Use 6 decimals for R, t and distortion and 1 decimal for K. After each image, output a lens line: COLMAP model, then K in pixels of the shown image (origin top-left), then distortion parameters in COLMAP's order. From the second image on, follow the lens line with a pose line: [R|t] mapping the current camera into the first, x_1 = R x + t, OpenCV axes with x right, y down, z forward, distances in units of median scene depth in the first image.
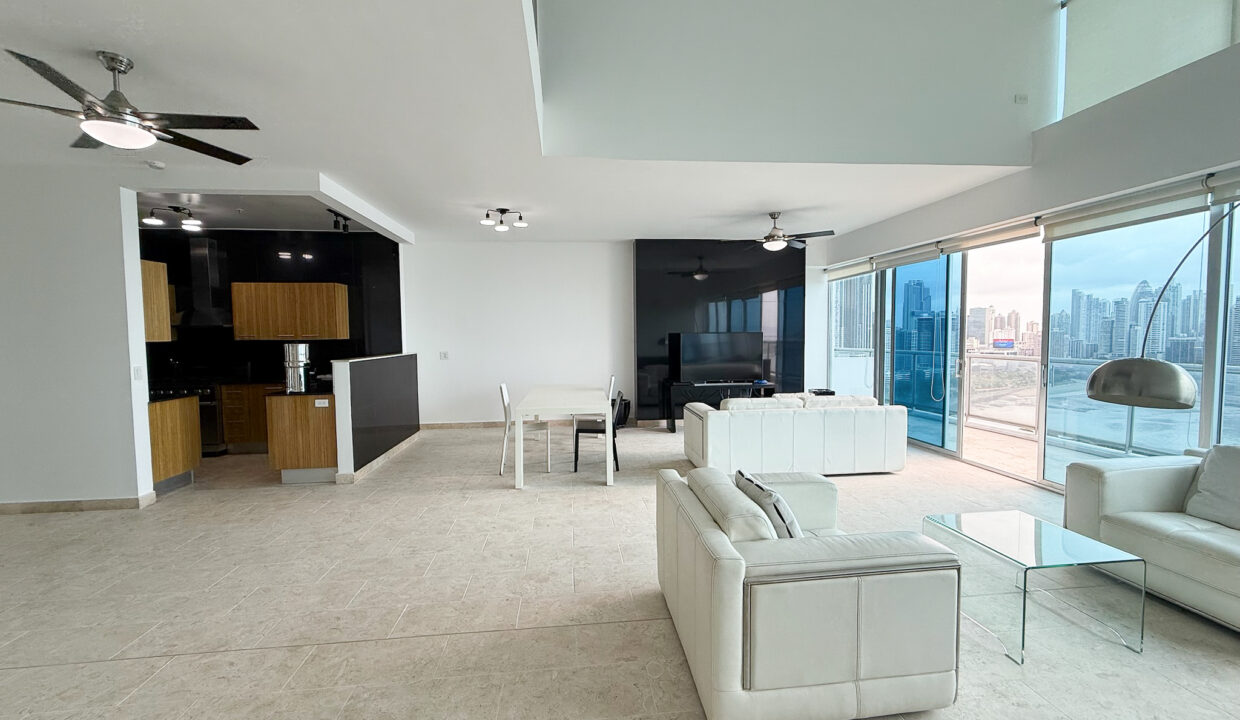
lens RADIAL K [[490.7, 0, 620.0], [0, 490.7, 360.0], [0, 0, 1]] dist [-0.000613, 0.000232]
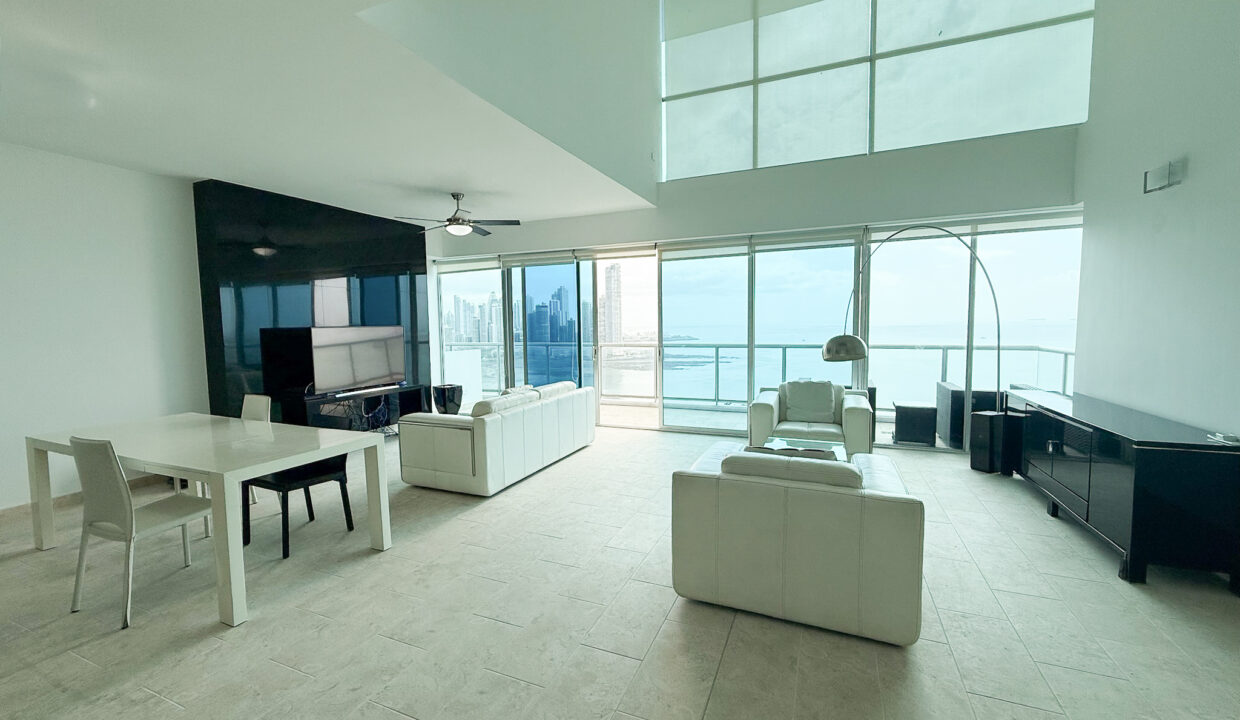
lens RADIAL K [[490.7, 0, 620.0], [0, 490.7, 360.0], [0, 0, 1]] dist [-0.000613, 0.000232]
pose [[0.489909, -0.063159, 0.869483, -0.392940], [0.057638, 0.997536, 0.039985, -0.013039], [-0.869866, 0.030527, 0.492343, 0.338129]]
